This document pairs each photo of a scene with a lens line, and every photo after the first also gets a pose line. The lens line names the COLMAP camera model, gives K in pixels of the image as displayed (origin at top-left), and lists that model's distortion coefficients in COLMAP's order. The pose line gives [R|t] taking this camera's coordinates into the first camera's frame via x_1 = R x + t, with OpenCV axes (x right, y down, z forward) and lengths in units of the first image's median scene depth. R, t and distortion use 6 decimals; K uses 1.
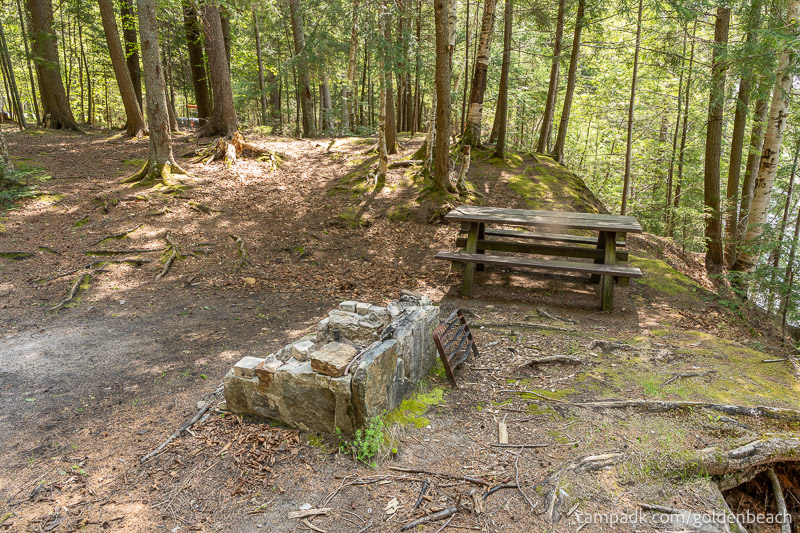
lens RADIAL K [[537.1, 0, 401.8], [0, 537.1, 268.5], [0, 0, 1]] dist [-0.000795, 0.001515]
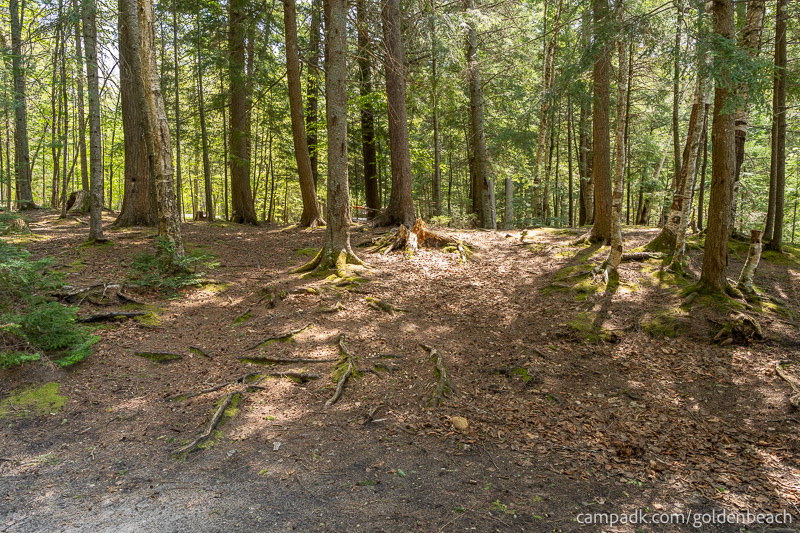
lens RADIAL K [[537.1, 0, 401.8], [0, 537.1, 268.5], [0, 0, 1]] dist [-0.000795, 0.001515]
pose [[0.963496, 0.019602, -0.267002, -0.124995], [-0.068572, 0.982116, -0.175345, -0.027979], [0.258790, 0.187253, 0.947610, 0.233185]]
